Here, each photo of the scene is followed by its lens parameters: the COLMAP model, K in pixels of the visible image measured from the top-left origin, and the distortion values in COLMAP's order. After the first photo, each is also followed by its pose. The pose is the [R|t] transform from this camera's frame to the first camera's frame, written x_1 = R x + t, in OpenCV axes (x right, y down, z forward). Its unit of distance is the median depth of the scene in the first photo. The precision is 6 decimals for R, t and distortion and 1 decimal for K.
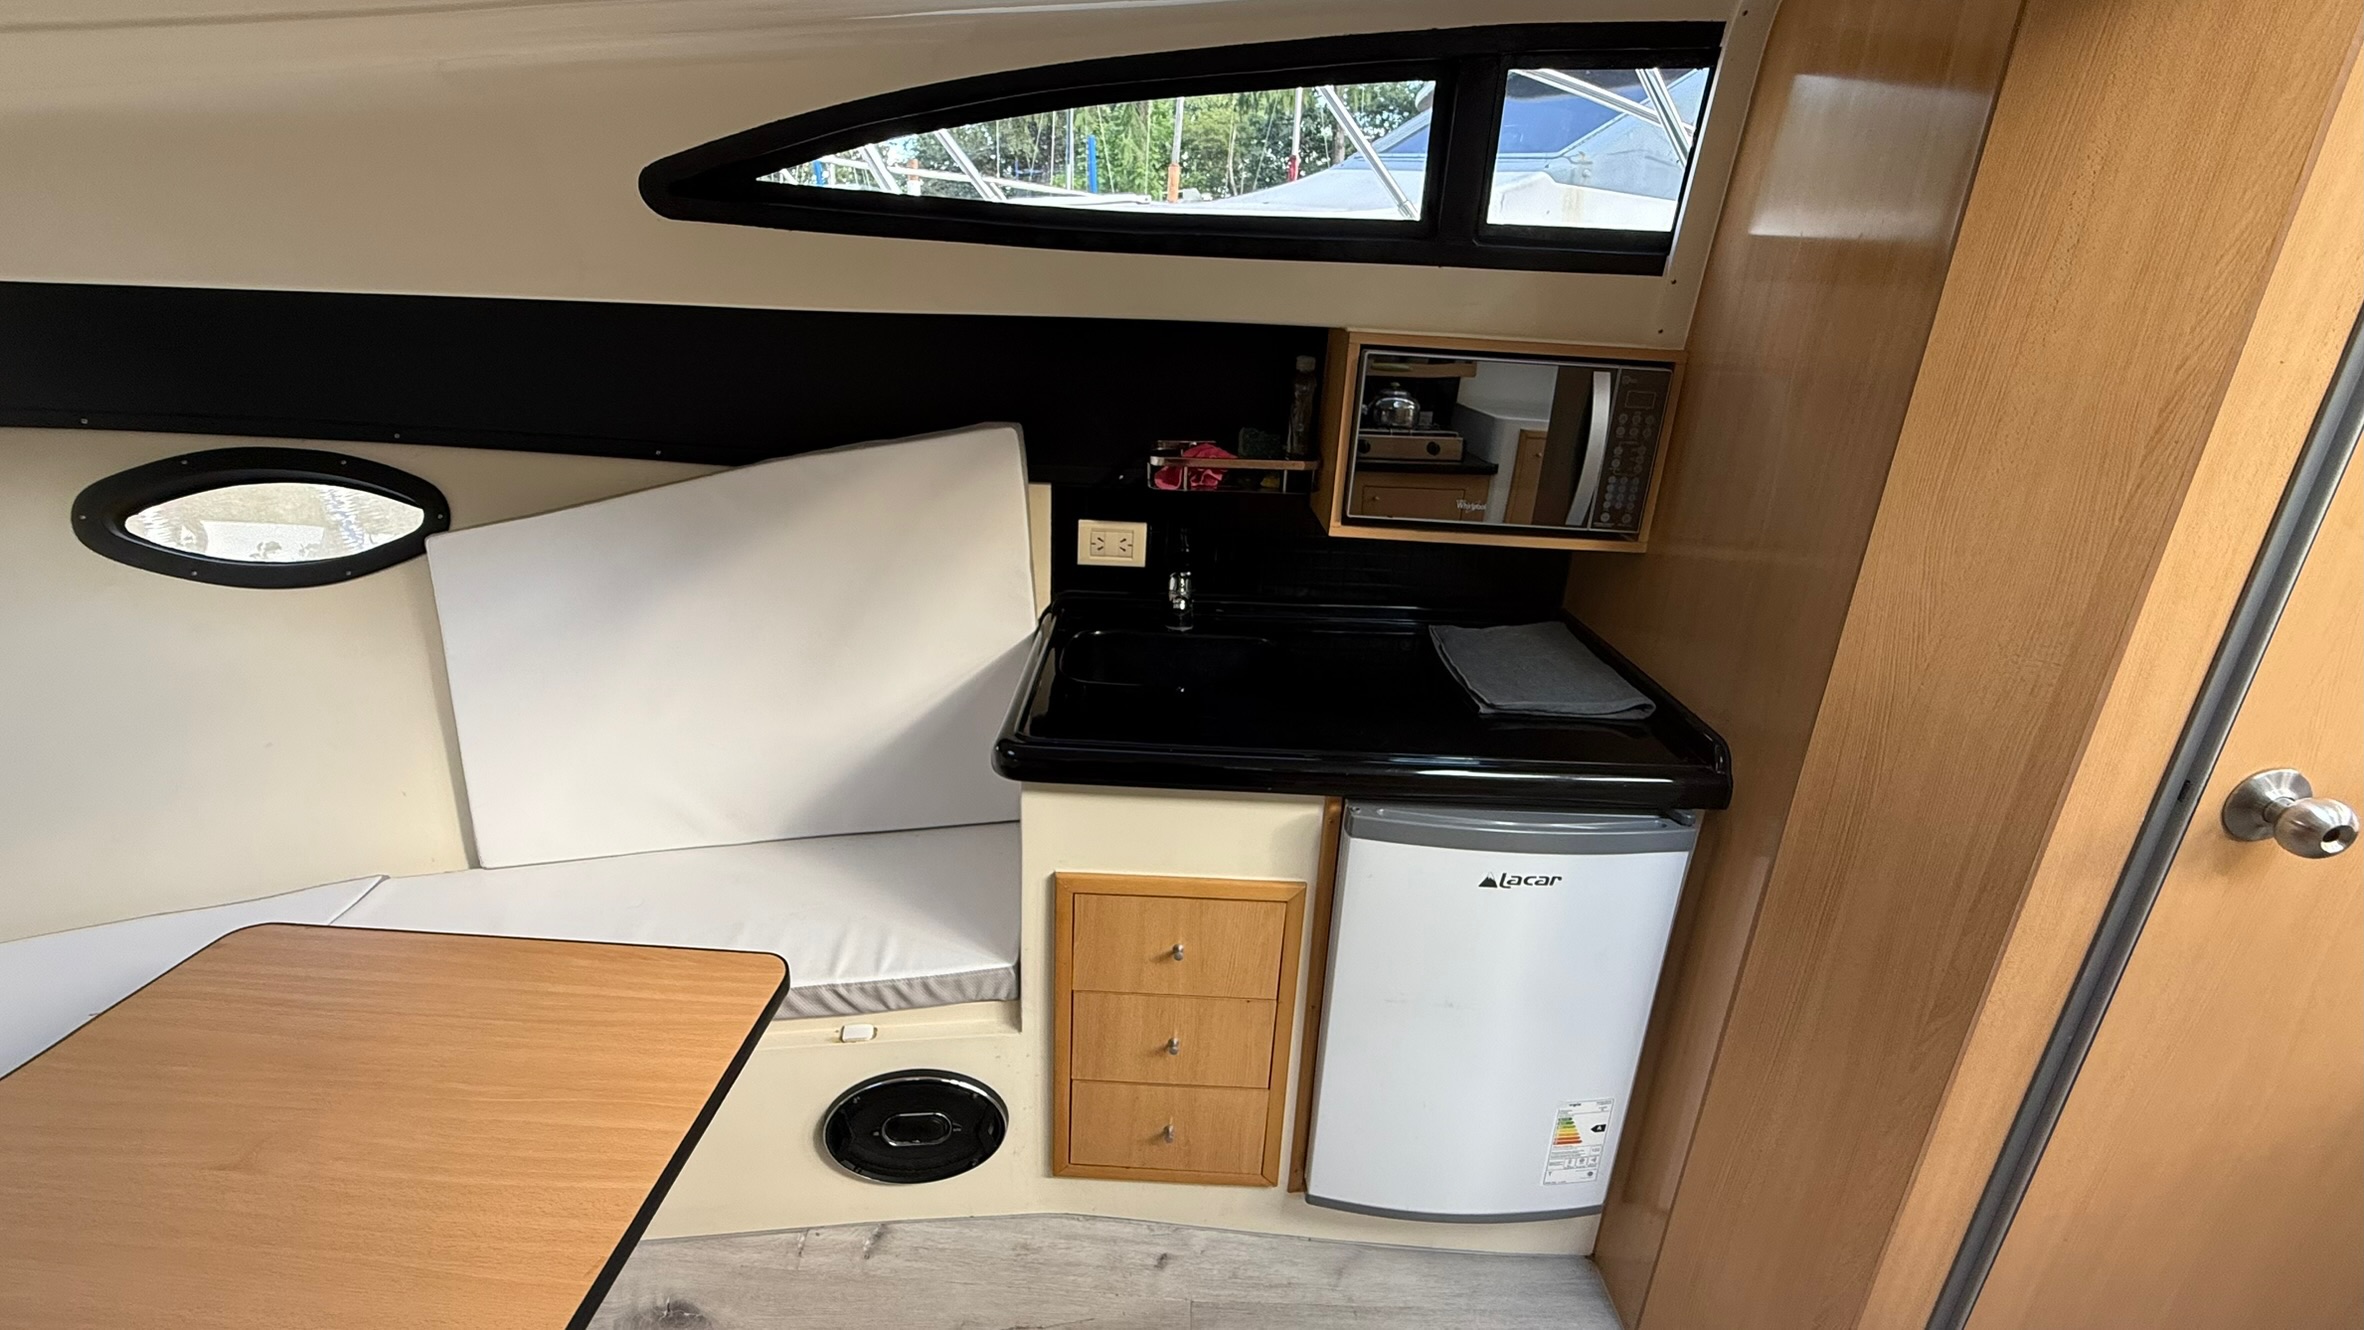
lens RADIAL K [[1022.2, 0, 1184.0], [0, 1022.2, 668.0], [0, 0, 1]] dist [-0.000617, 0.000054]
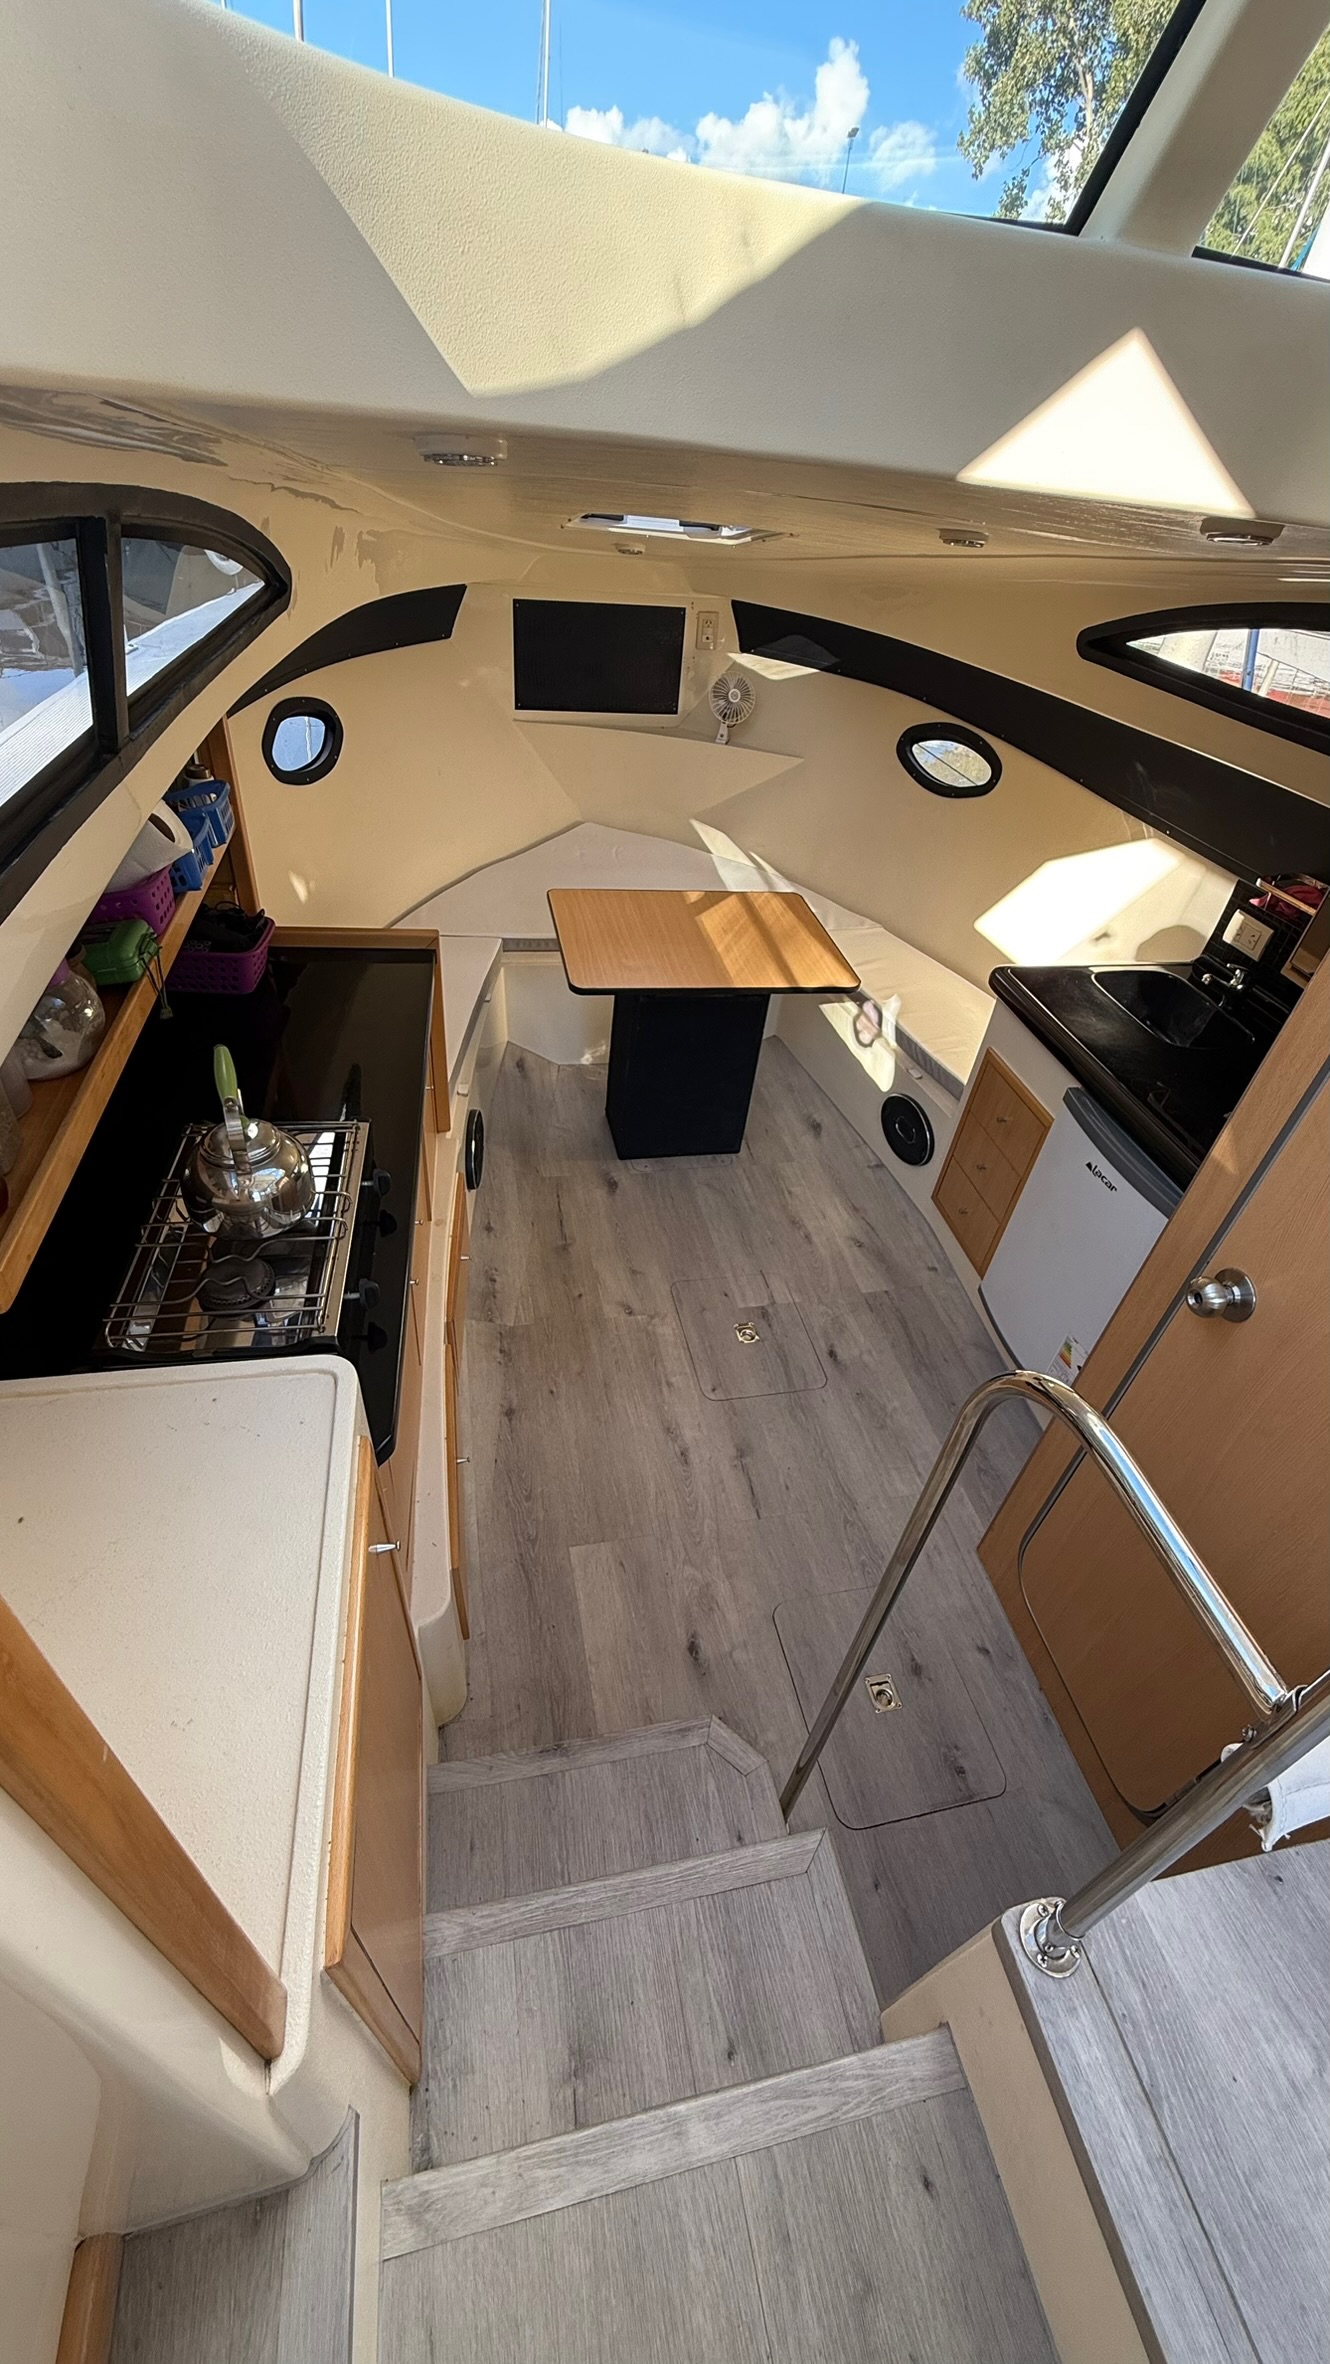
lens RADIAL K [[951.5, 0, 664.3], [0, 951.5, 1178.9], [0, 0, 1]] dist [0.001969, 0.000021]
pose [[0.215233, 0.598266, -0.771850, 1.208611], [-0.409522, 0.772816, 0.484817, -0.213261], [0.886547, 0.211741, 0.411339, -0.214510]]
